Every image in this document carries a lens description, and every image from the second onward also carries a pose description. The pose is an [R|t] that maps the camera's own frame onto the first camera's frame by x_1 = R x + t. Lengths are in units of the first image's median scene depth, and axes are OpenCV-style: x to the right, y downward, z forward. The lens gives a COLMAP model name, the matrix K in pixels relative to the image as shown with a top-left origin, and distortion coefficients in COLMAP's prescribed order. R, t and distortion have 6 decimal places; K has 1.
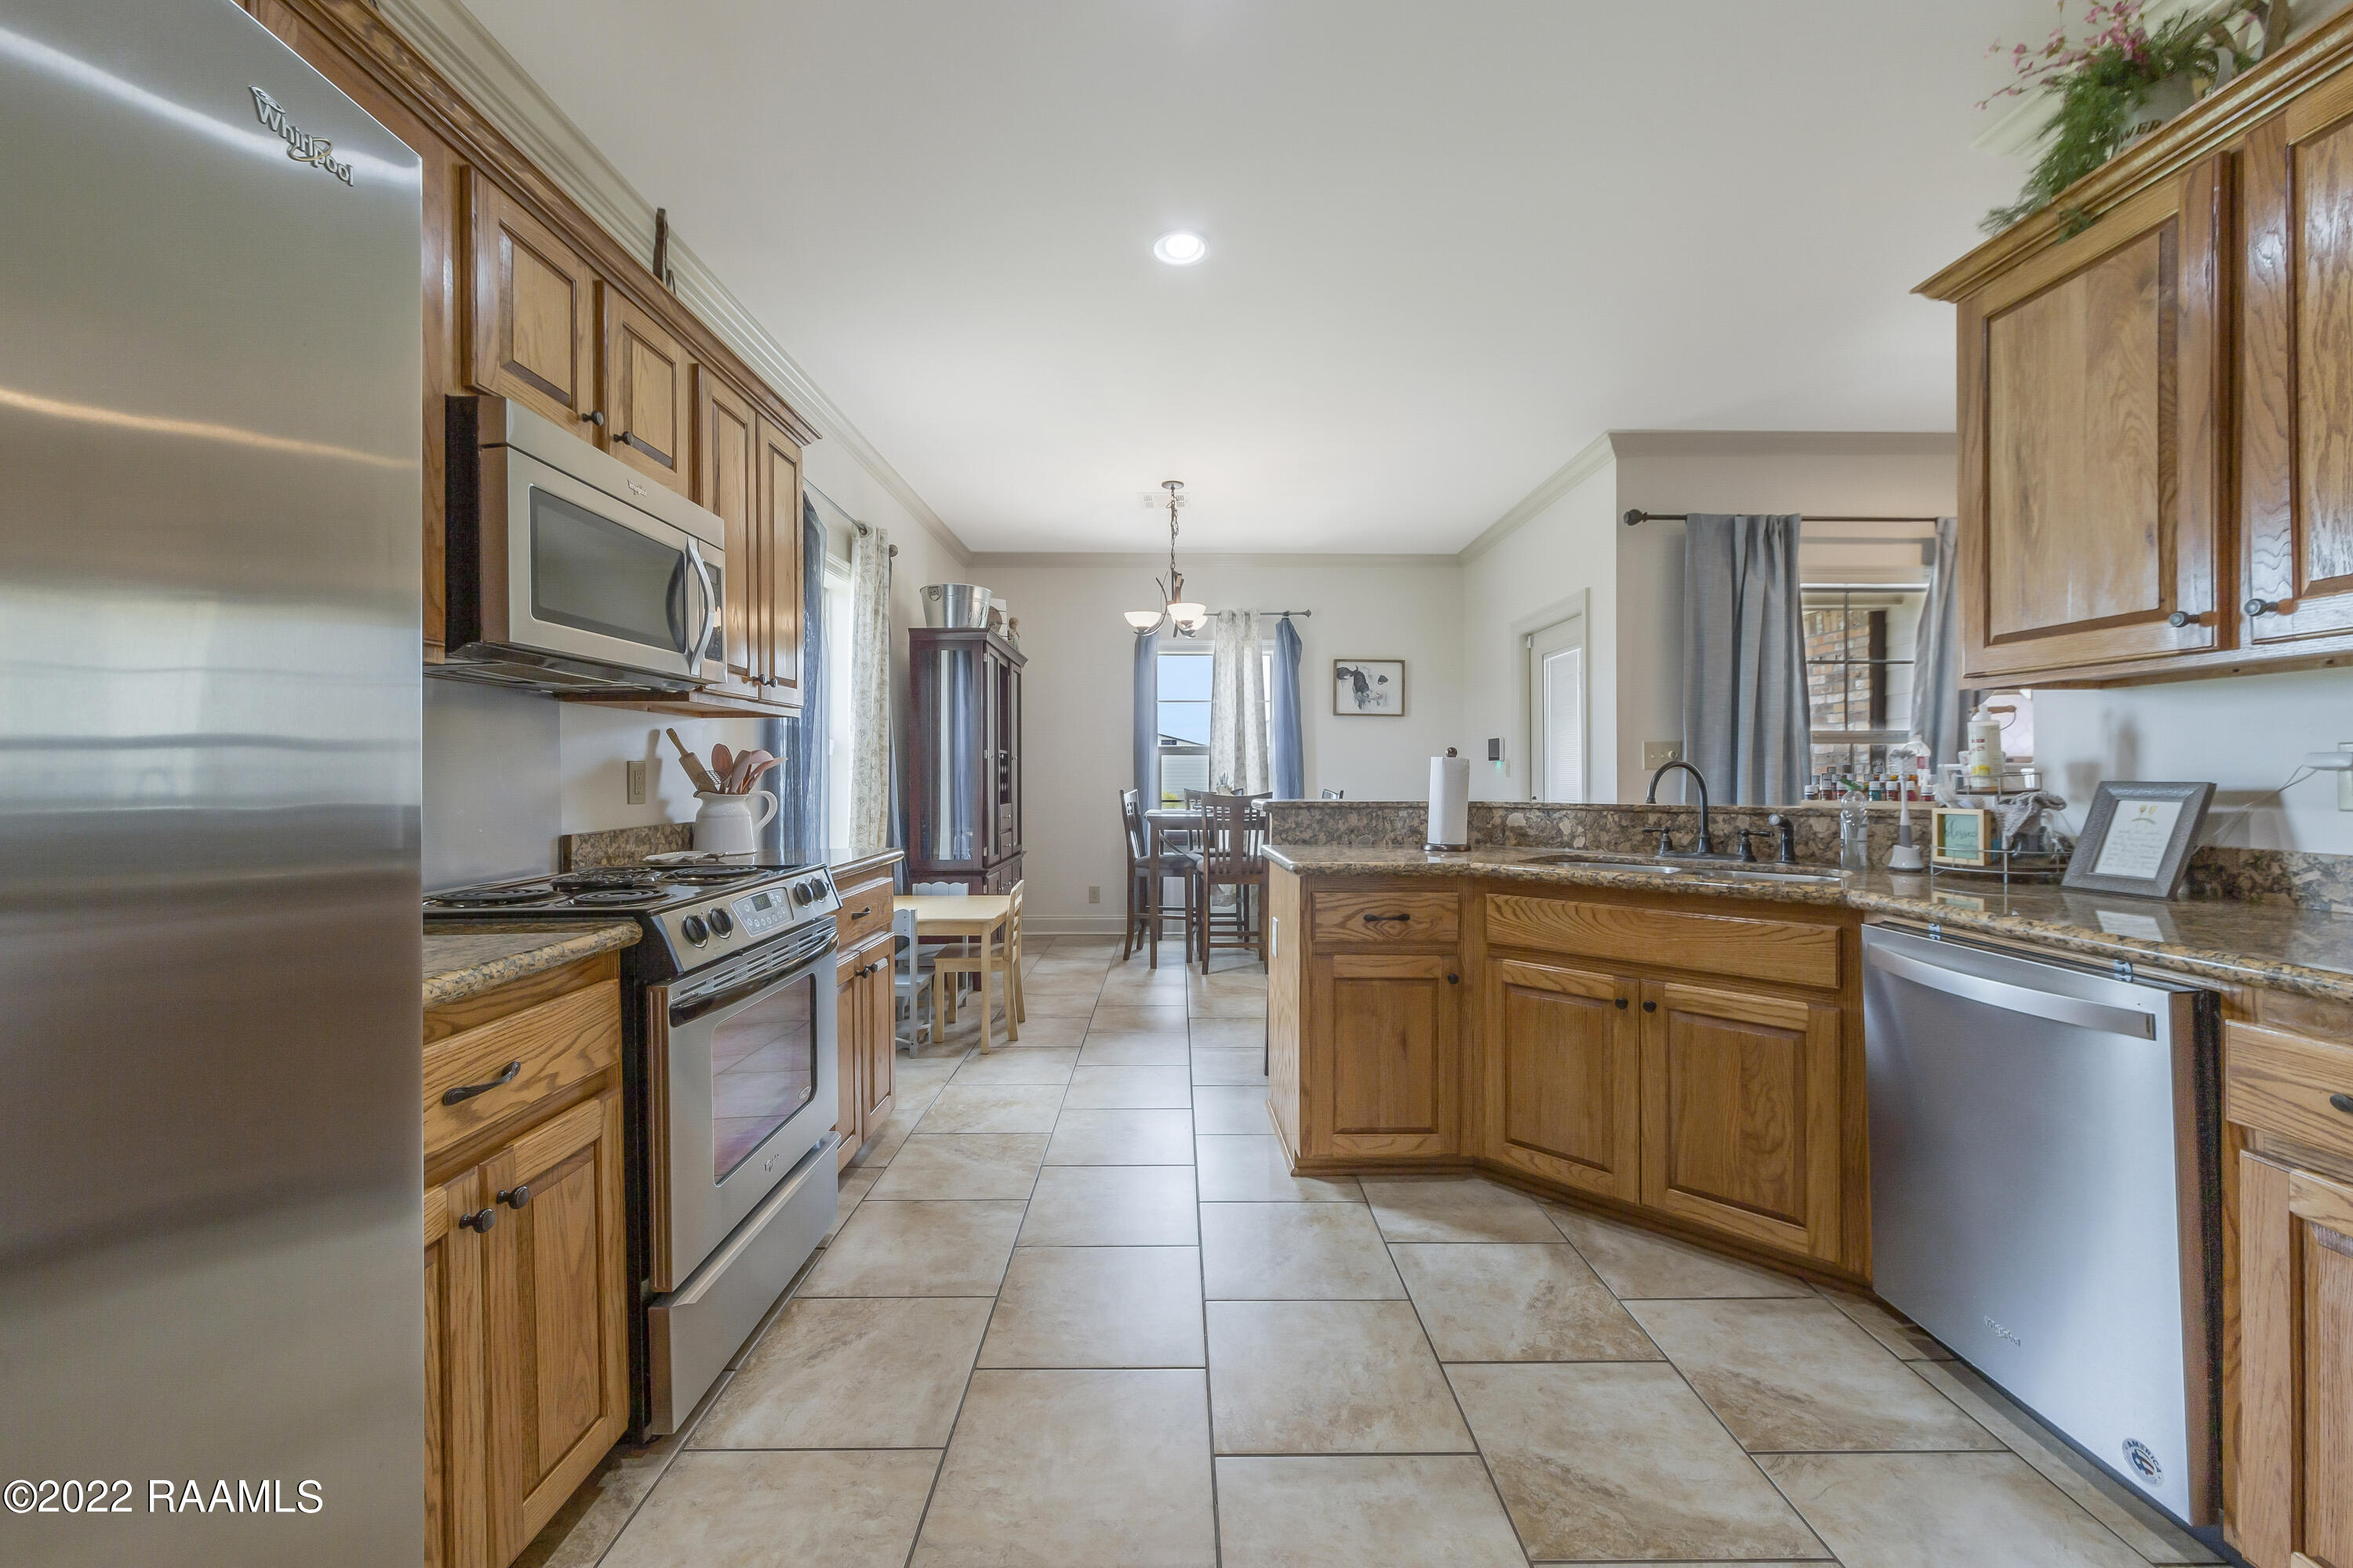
lens RADIAL K [[912.3, 0, 1180.2], [0, 912.3, 777.3], [0, 0, 1]] dist [-0.000923, -0.000035]
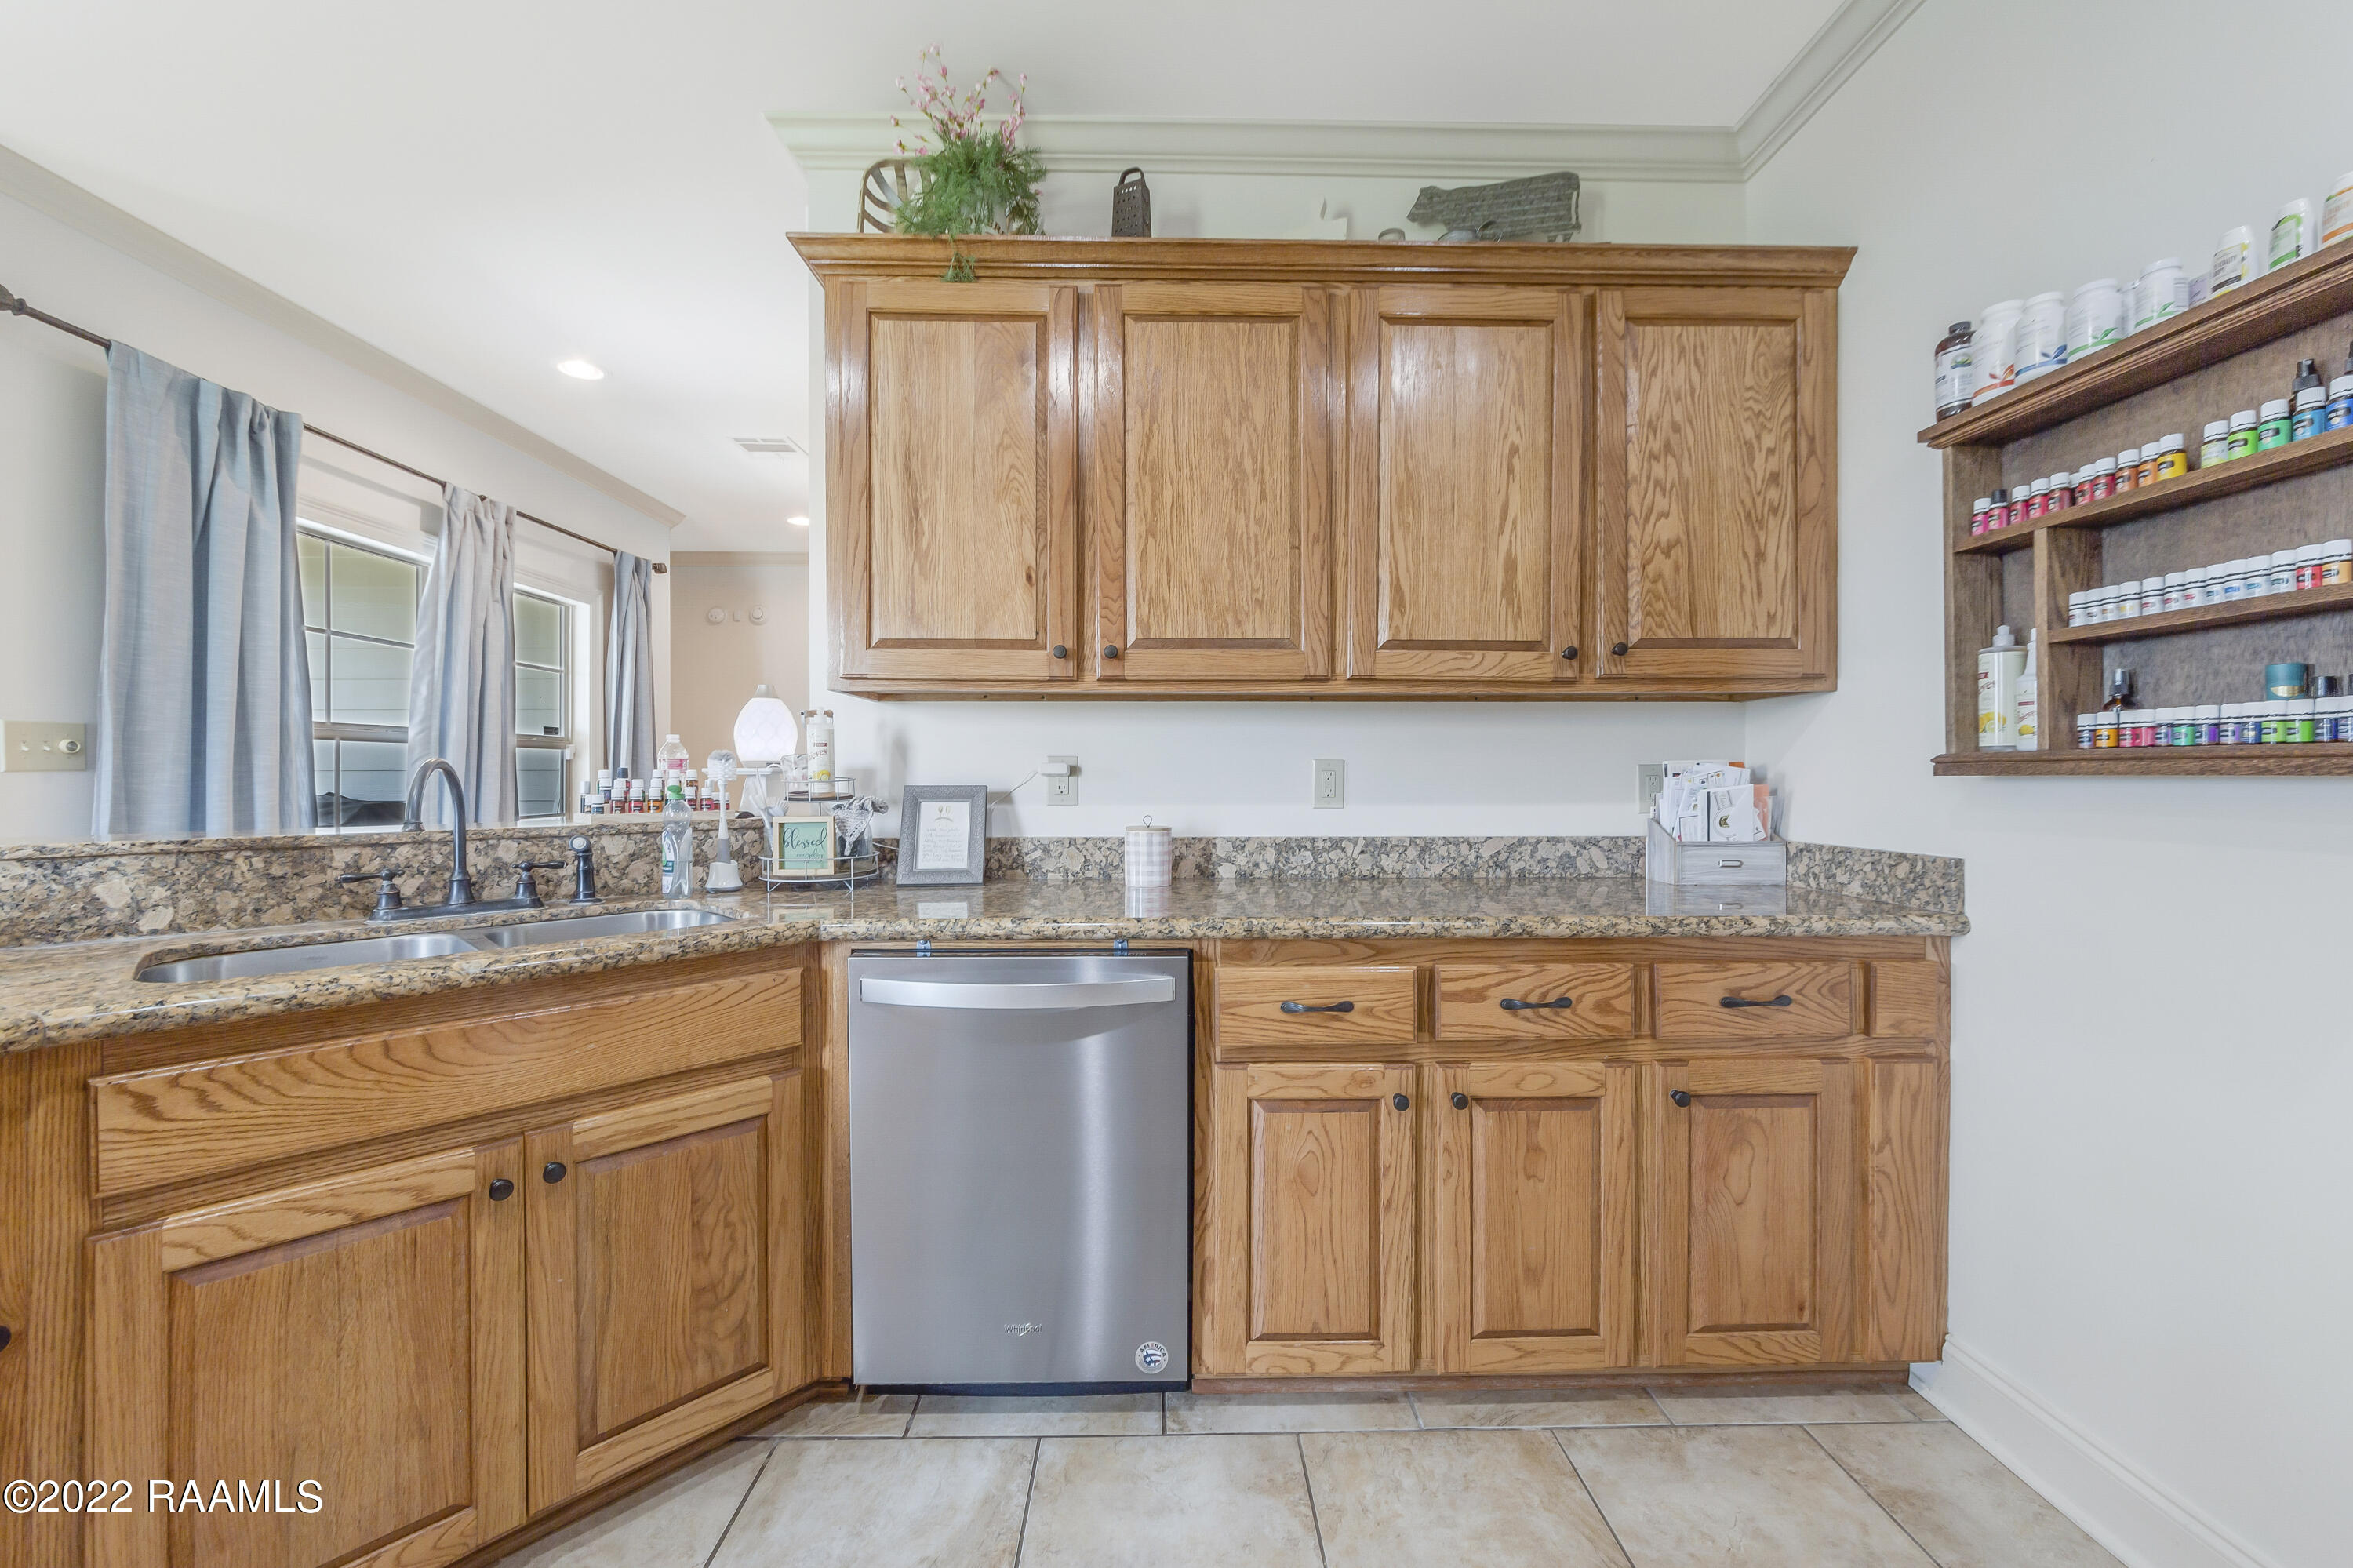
lens RADIAL K [[912.3, 0, 1180.2], [0, 912.3, 777.3], [0, 0, 1]] dist [-0.000923, -0.000035]
pose [[-0.014355, -0.000623, 0.999897, -0.090441], [0.004966, 0.999987, 0.000695, -0.004571], [-0.999885, 0.004976, -0.014352, 0.645780]]
